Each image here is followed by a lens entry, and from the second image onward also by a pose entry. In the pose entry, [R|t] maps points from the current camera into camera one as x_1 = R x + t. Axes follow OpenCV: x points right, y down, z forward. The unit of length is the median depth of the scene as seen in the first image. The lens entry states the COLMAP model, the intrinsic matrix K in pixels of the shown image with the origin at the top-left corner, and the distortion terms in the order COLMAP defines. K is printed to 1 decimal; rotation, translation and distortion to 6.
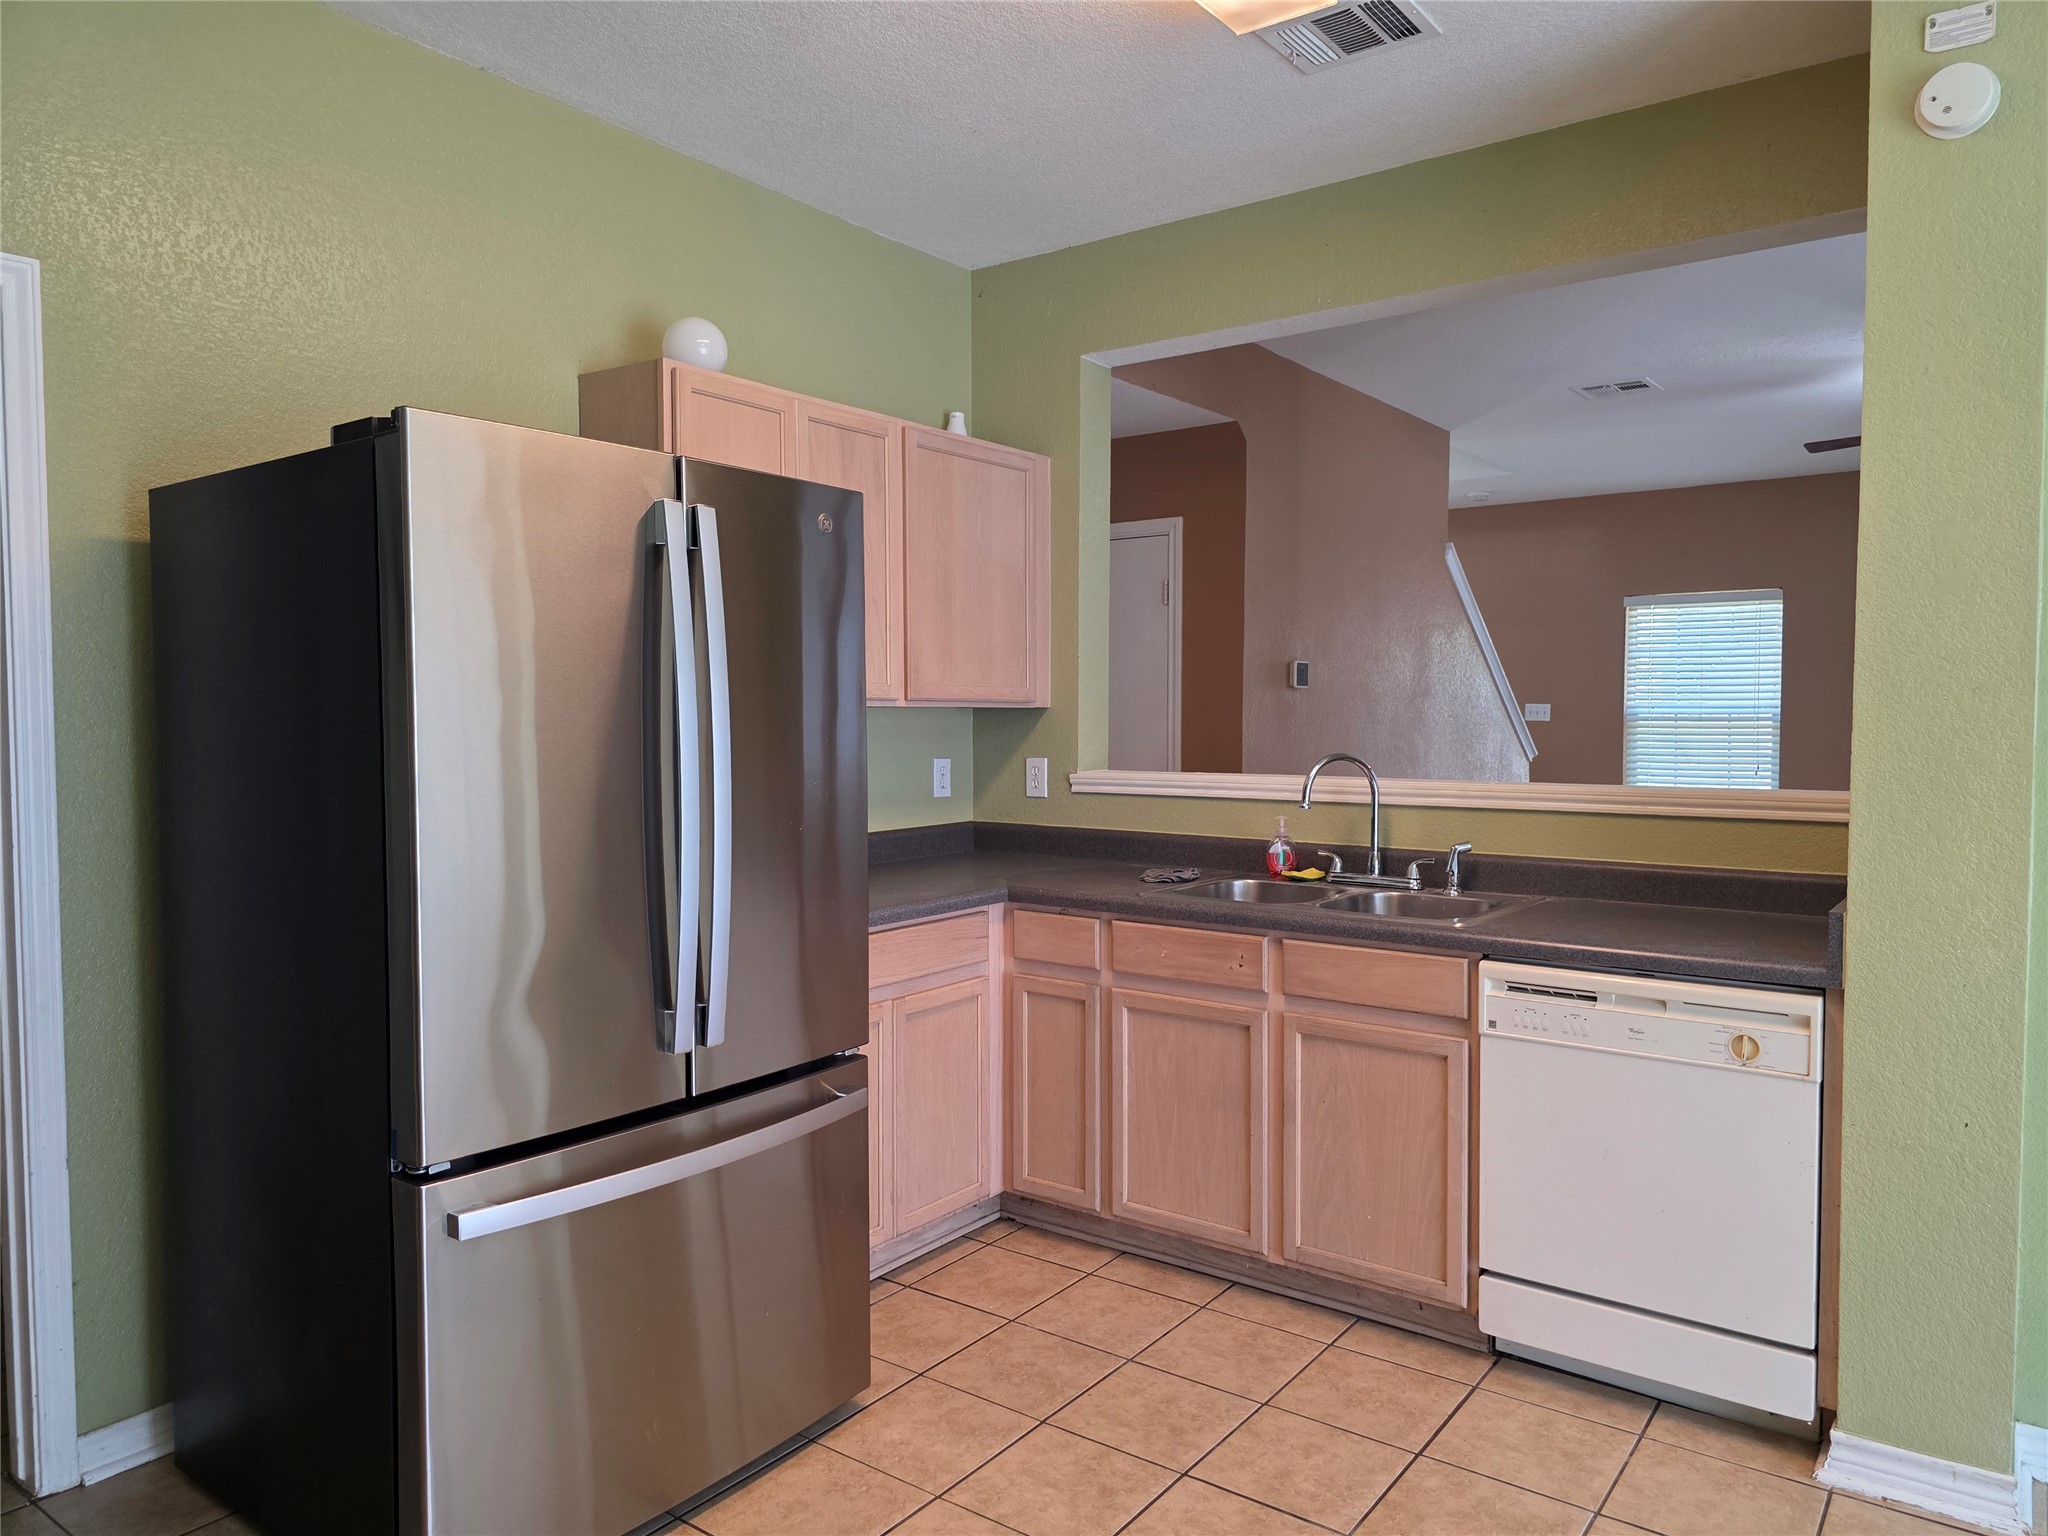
lens RADIAL K [[1394.5, 0, 1023.6], [0, 1394.5, 770.3], [0, 0, 1]] dist [0.061958, -0.013046]
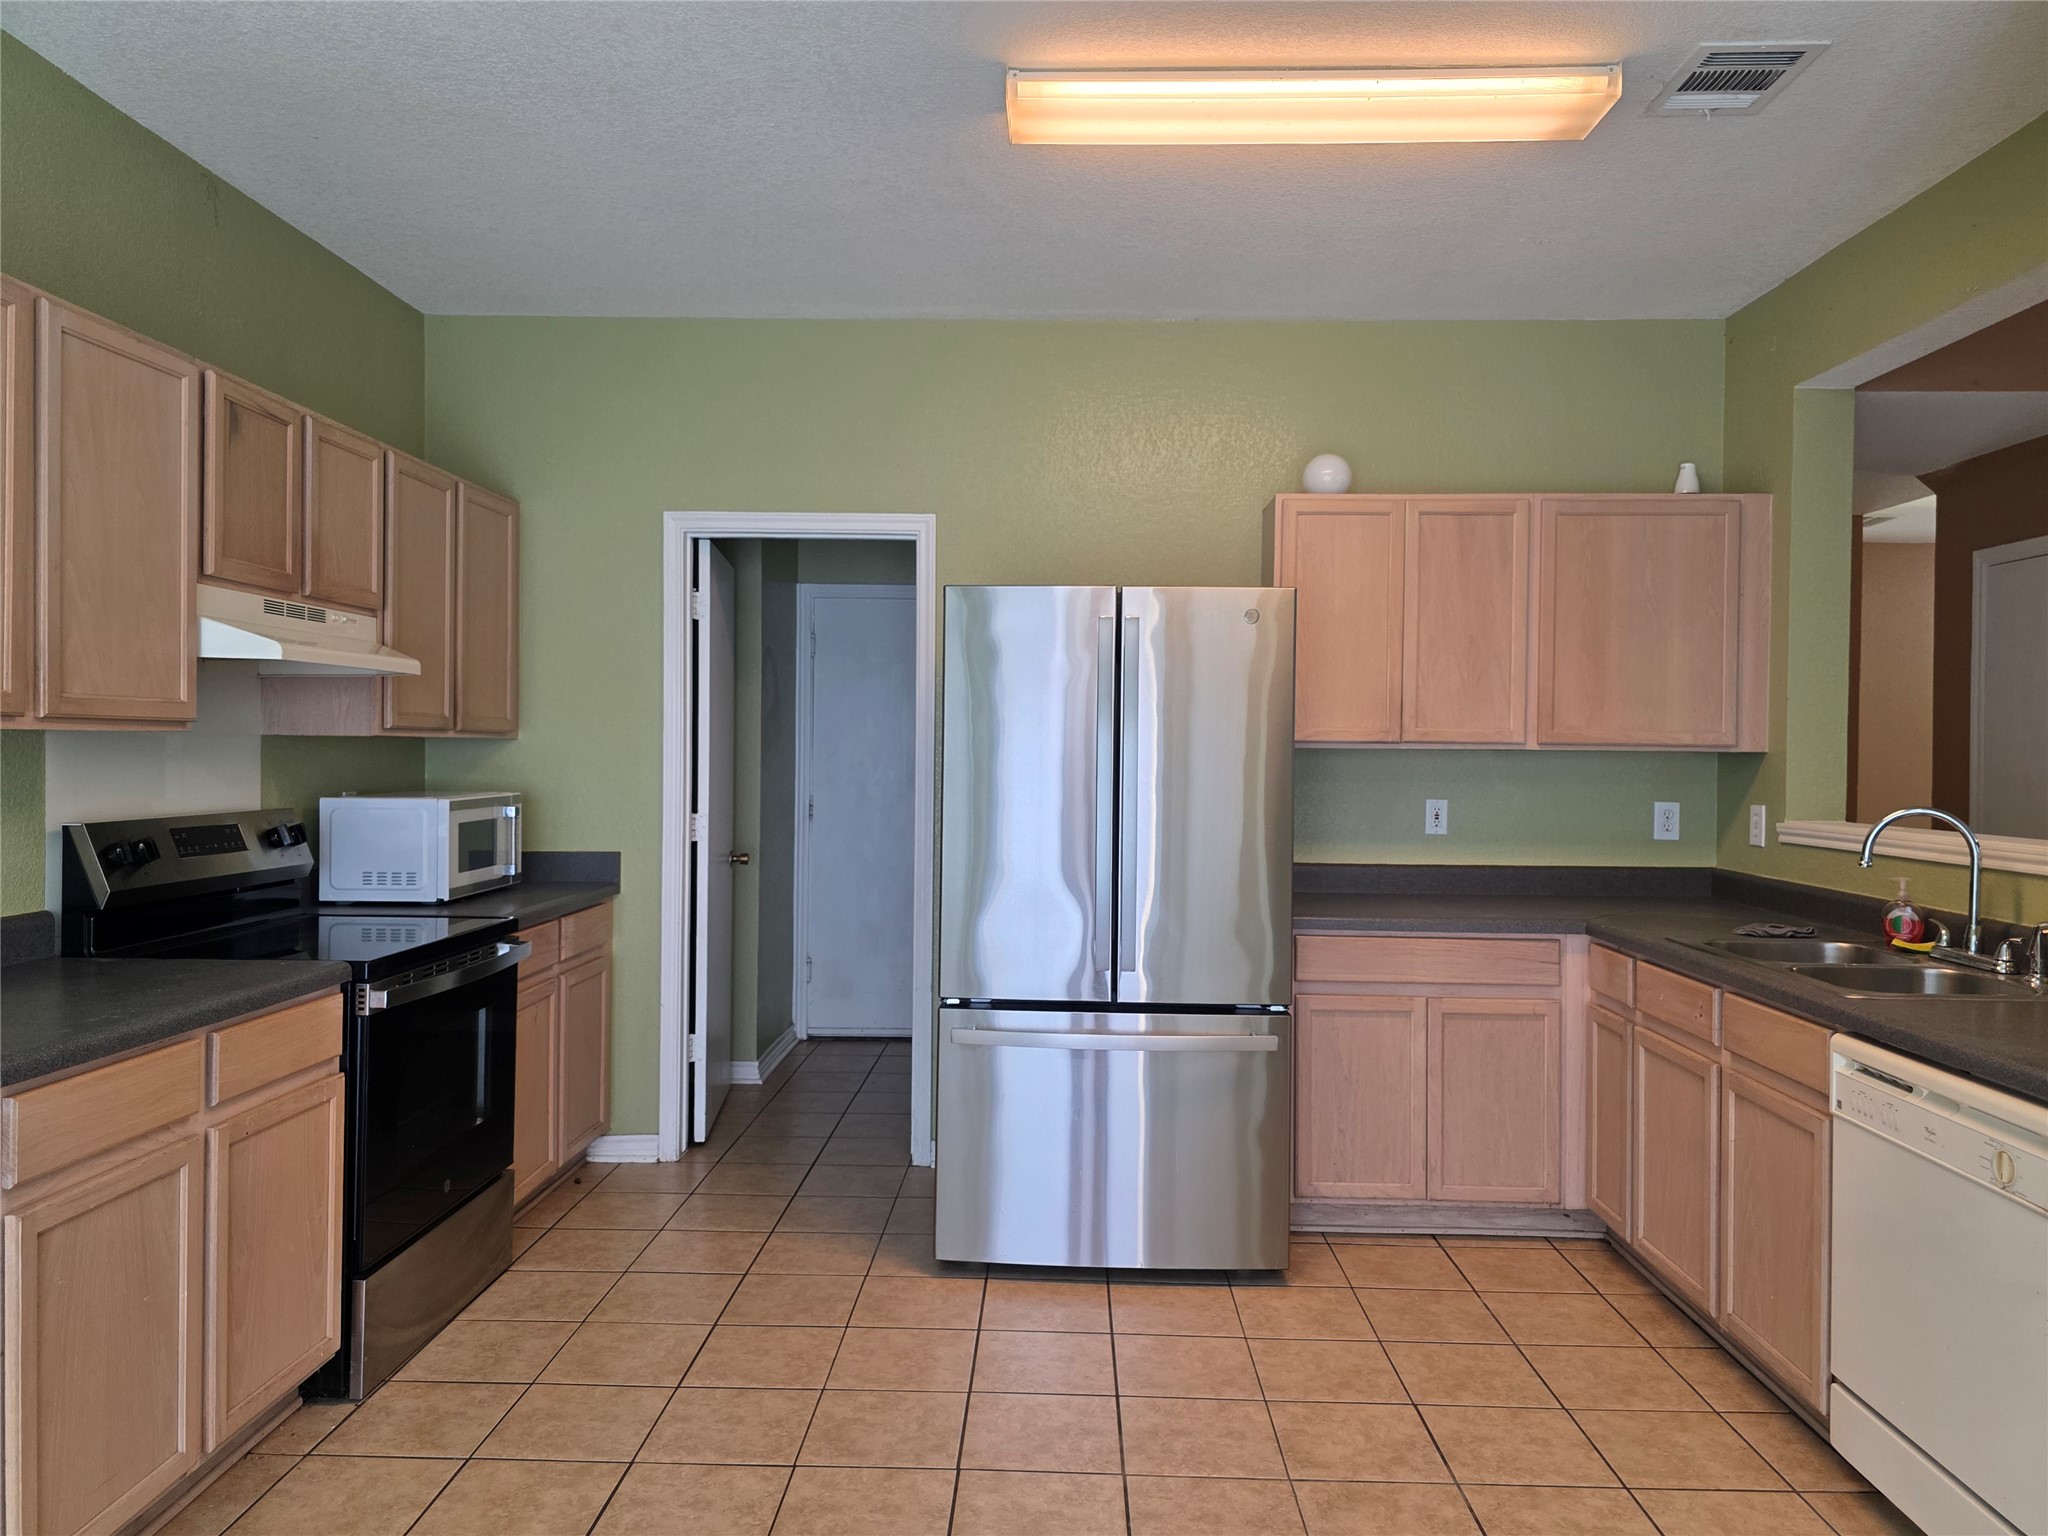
lens RADIAL K [[1394.5, 0, 1025.9], [0, 1394.5, 765.1], [0, 0, 1]] dist [0.061958, -0.013046]
pose [[0.572106, 0.015907, -0.820025, 0.640790], [-0.044205, 0.998957, -0.011462, -0.003292], [0.818987, 0.042807, 0.572213, 0.029782]]
